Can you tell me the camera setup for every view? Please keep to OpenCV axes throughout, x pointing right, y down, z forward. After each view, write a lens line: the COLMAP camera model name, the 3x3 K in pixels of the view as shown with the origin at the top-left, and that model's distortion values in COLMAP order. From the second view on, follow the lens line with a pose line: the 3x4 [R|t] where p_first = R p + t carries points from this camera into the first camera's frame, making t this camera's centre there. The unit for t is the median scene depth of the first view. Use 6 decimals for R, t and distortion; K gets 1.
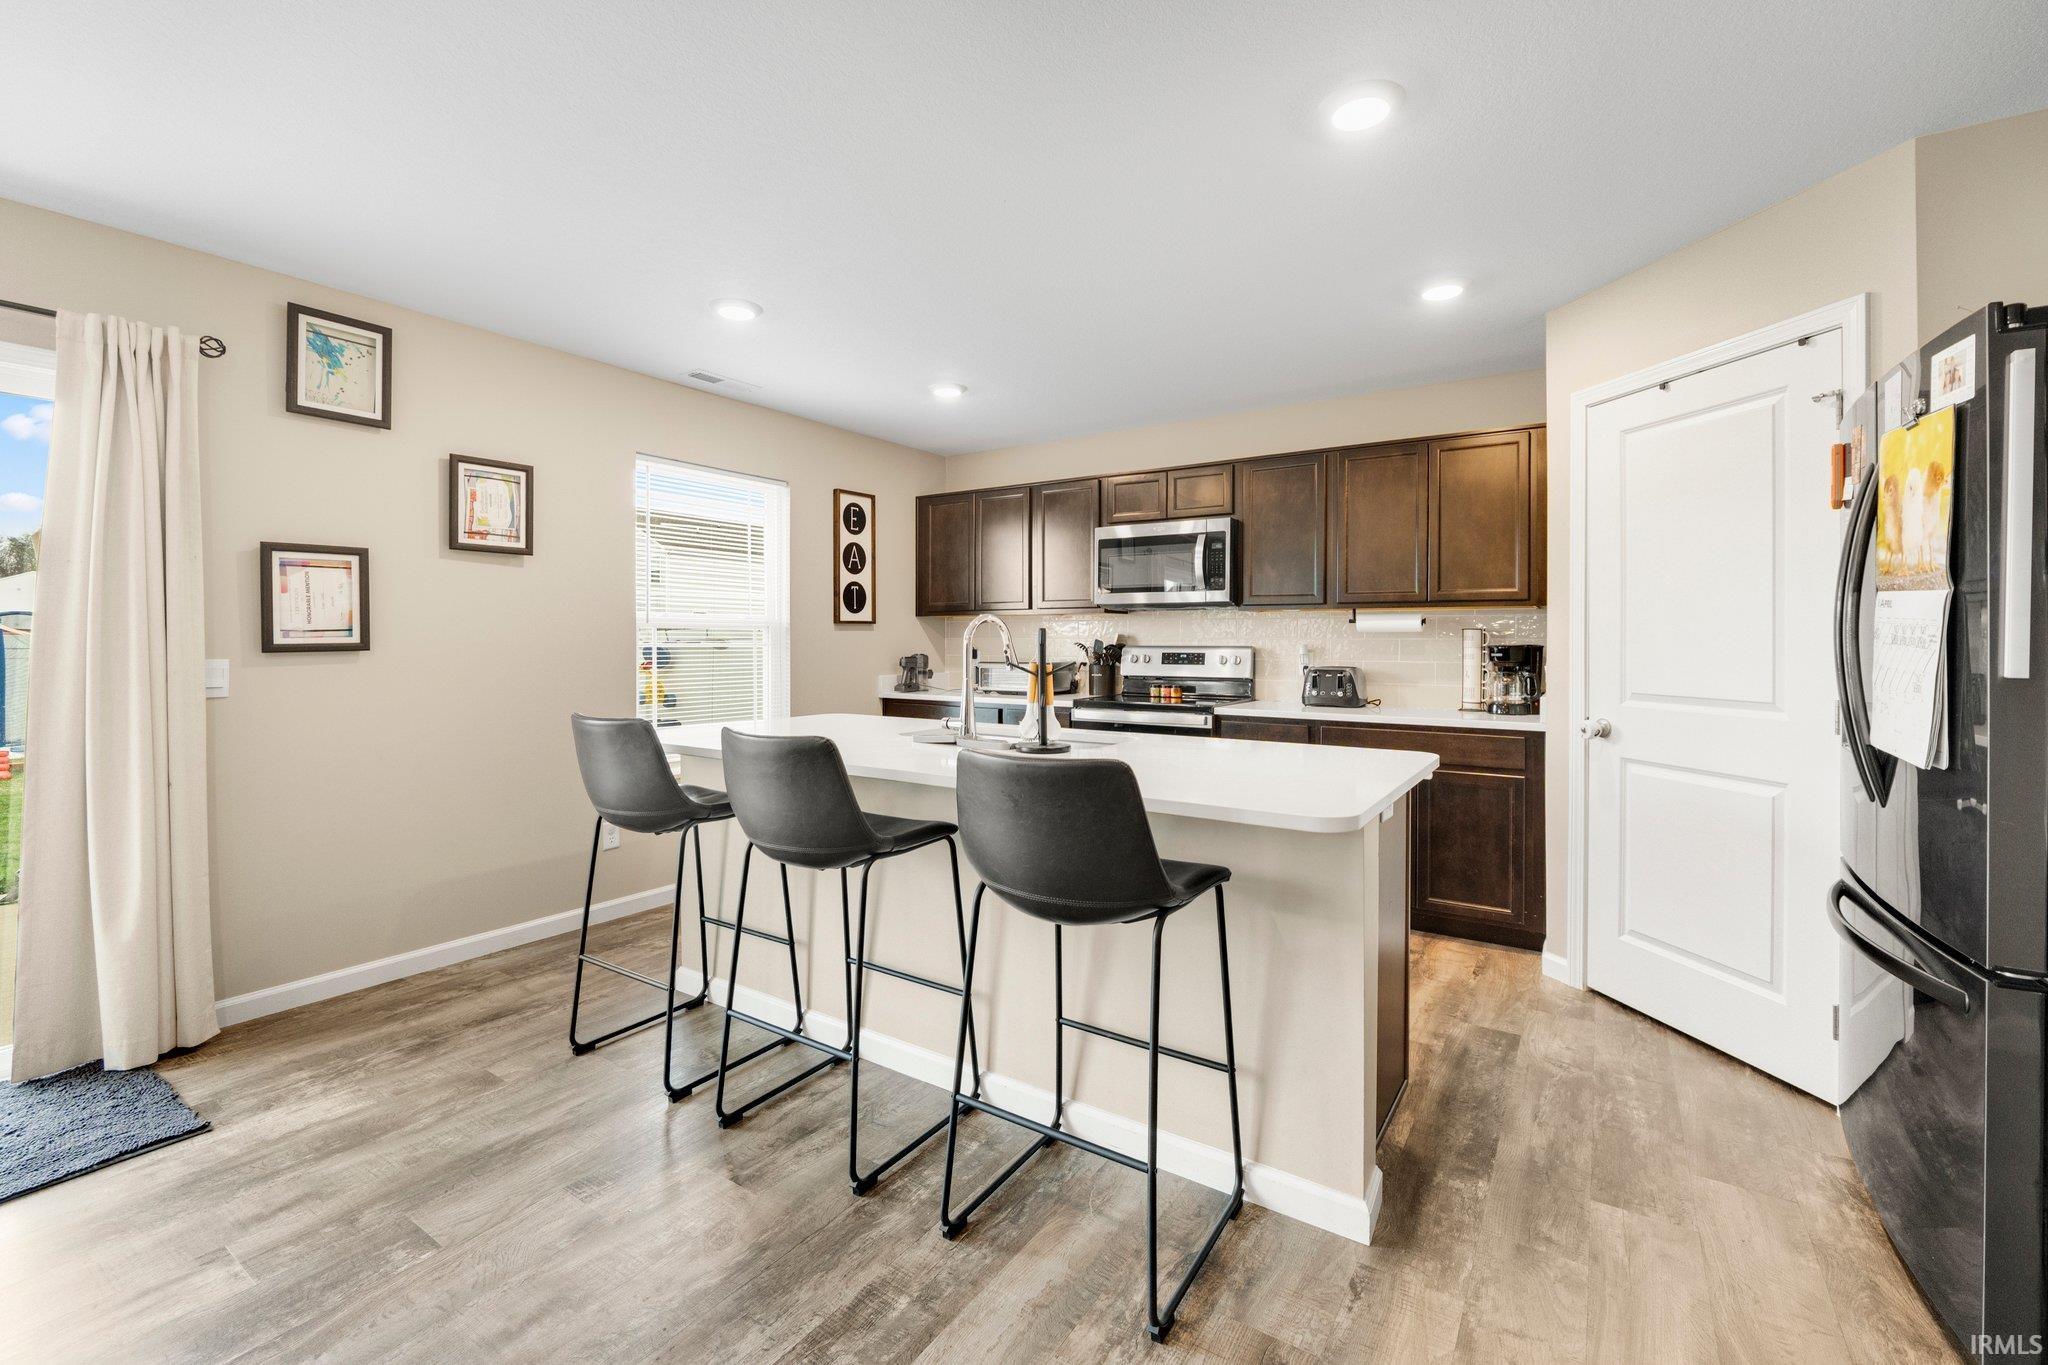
lens RADIAL K [[860.6, 0, 1033.0], [0, 860.6, 643.9], [0, 0, 1]] dist [-0.009413, -0.000002]
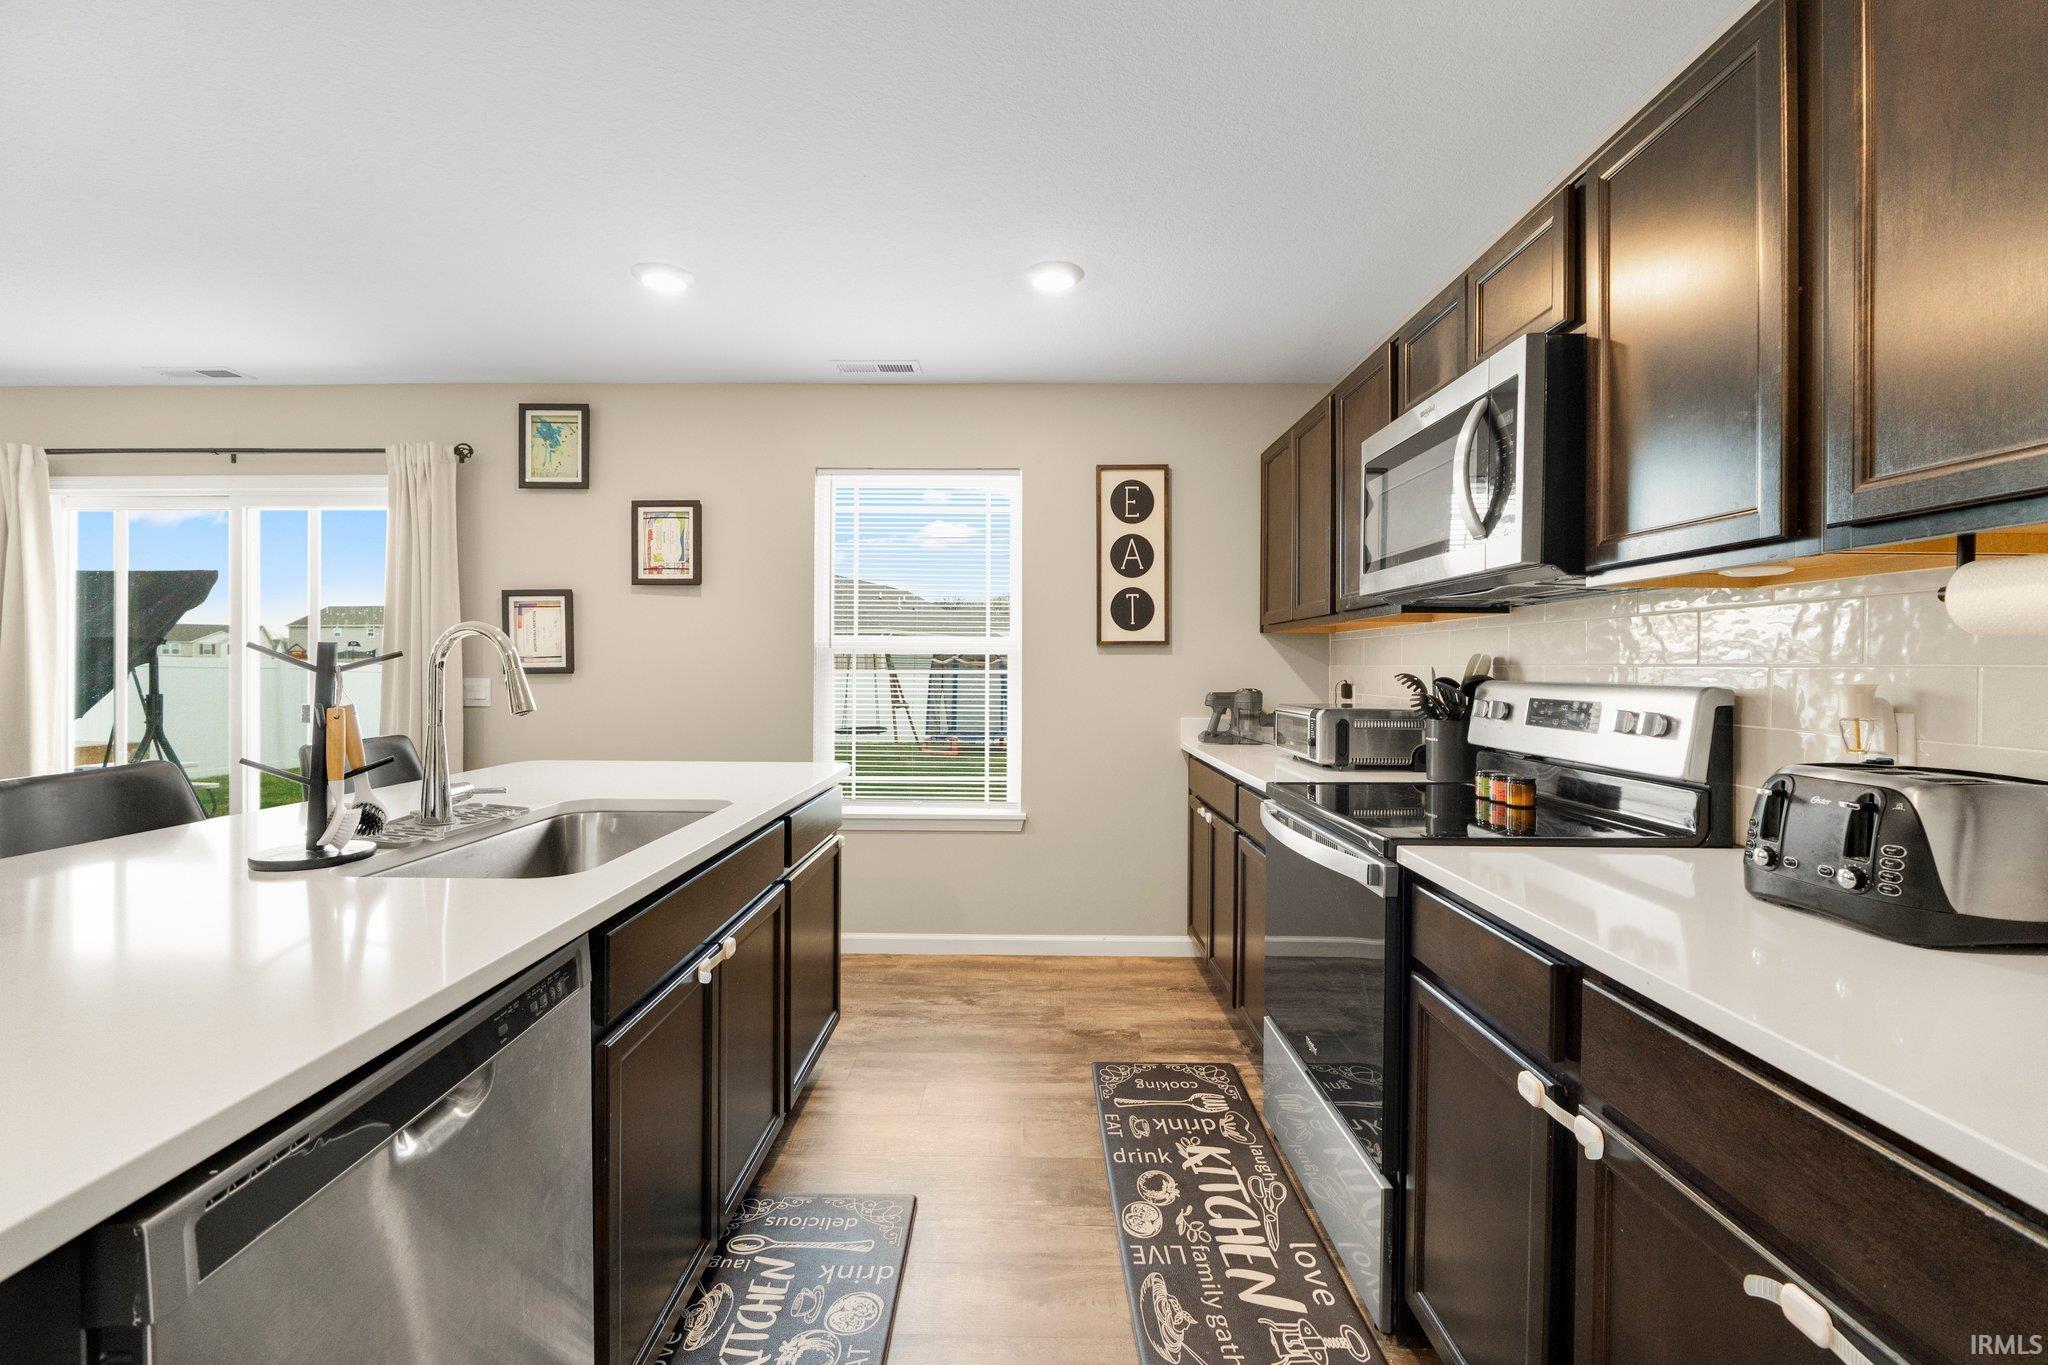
lens RADIAL K [[860.6, 0, 1001.3], [0, 860.6, 672.8], [0, 0, 1]] dist [-0.009413, -0.000002]
pose [[0.538675, 0.007404, -0.842481, 0.529874], [-0.009059, 0.999954, 0.002996, -0.002360], [0.842465, 0.006018, 0.538718, 0.786972]]
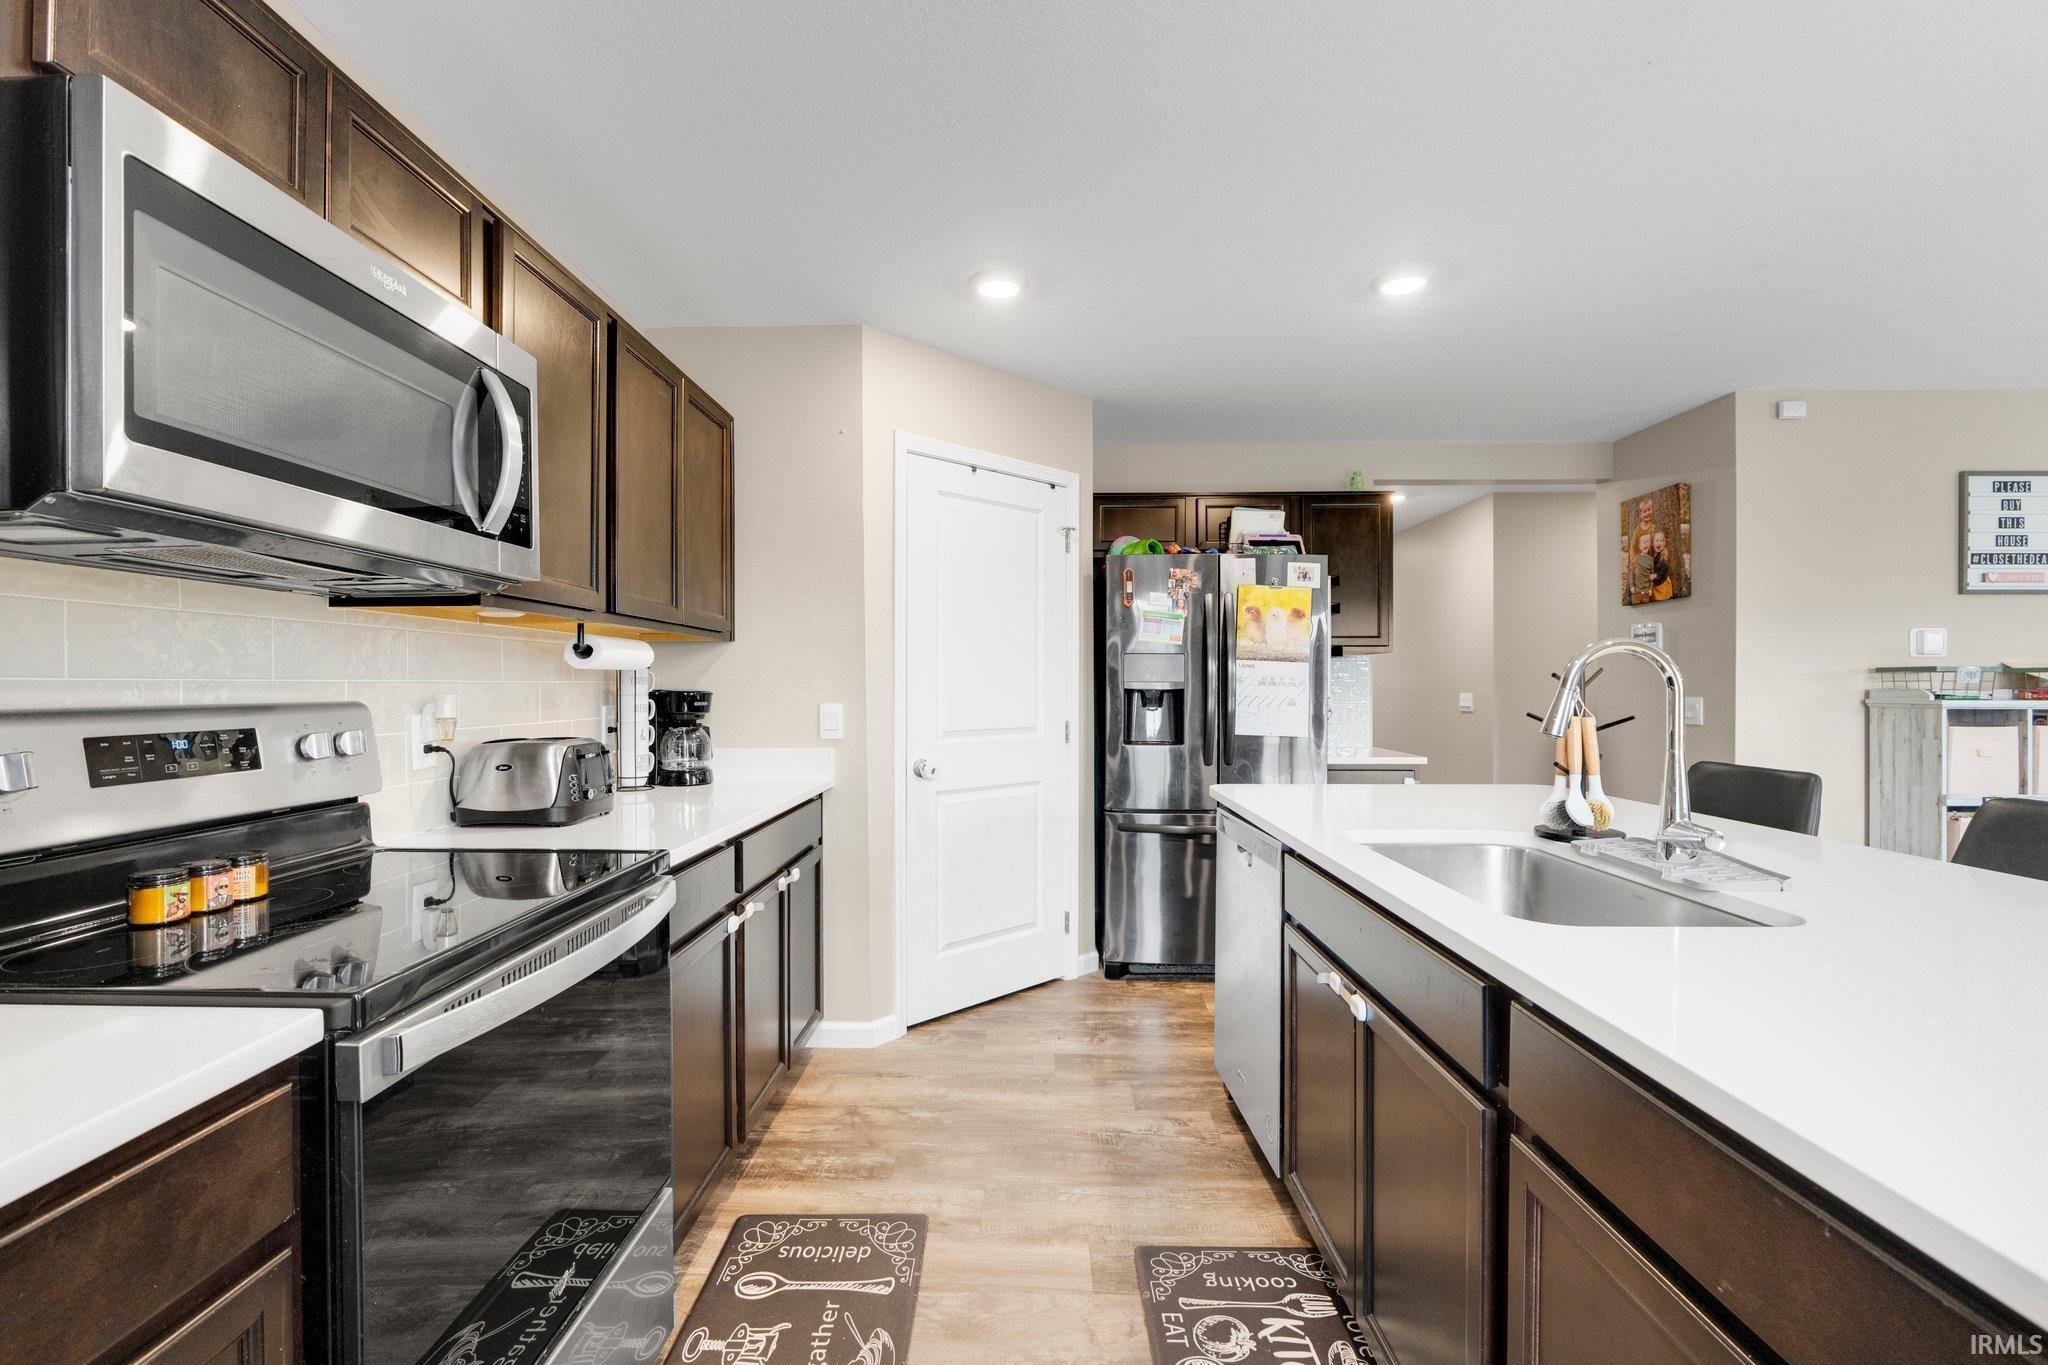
lens RADIAL K [[860.6, 0, 1002.5], [0, 860.6, 680.2], [0, 0, 1]] dist [-0.009413, -0.000002]
pose [[-0.531626, 0.006889, 0.846951, -0.248465], [0.007062, 0.999968, -0.003701, -0.003555], [-0.846950, 0.004014, -0.531658, 1.312635]]
